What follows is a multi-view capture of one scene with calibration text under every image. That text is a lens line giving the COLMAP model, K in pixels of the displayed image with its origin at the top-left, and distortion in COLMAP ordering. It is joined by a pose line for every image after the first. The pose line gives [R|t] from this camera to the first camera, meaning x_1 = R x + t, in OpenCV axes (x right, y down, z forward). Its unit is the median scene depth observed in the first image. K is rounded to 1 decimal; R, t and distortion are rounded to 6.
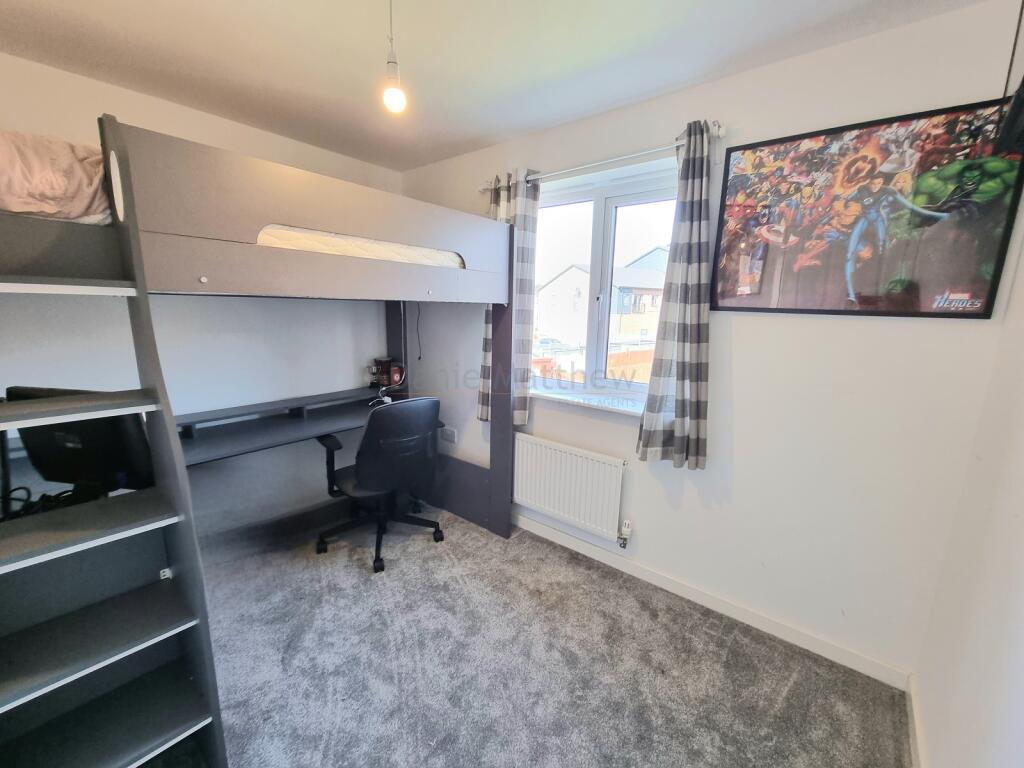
lens RADIAL K [[420.1, 0, 520.3], [0, 420.1, 396.3], [0, 0, 1]] dist [-0.009075, 0.000260]
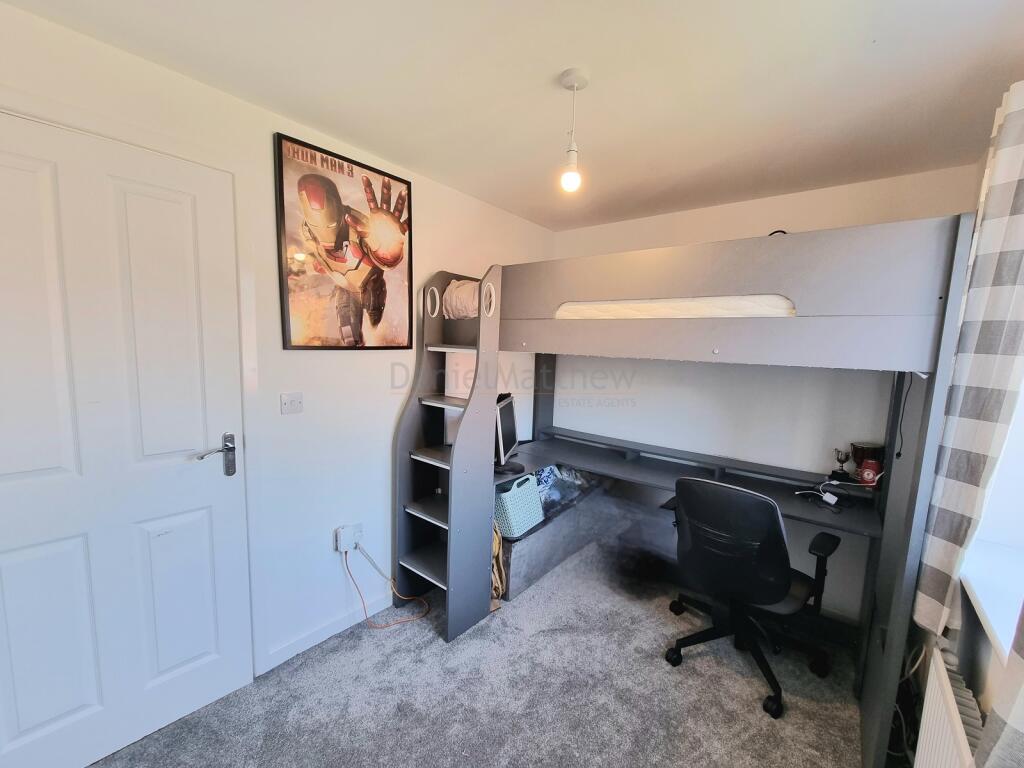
lens RADIAL K [[420.1, 0, 520.3], [0, 420.1, 396.3], [0, 0, 1]] dist [-0.009075, 0.000260]
pose [[-0.003272, 0.093935, -0.995573, 0.469057], [-0.241598, 0.966011, 0.091939, -0.121810], [0.970371, 0.240830, 0.019534, 0.531759]]
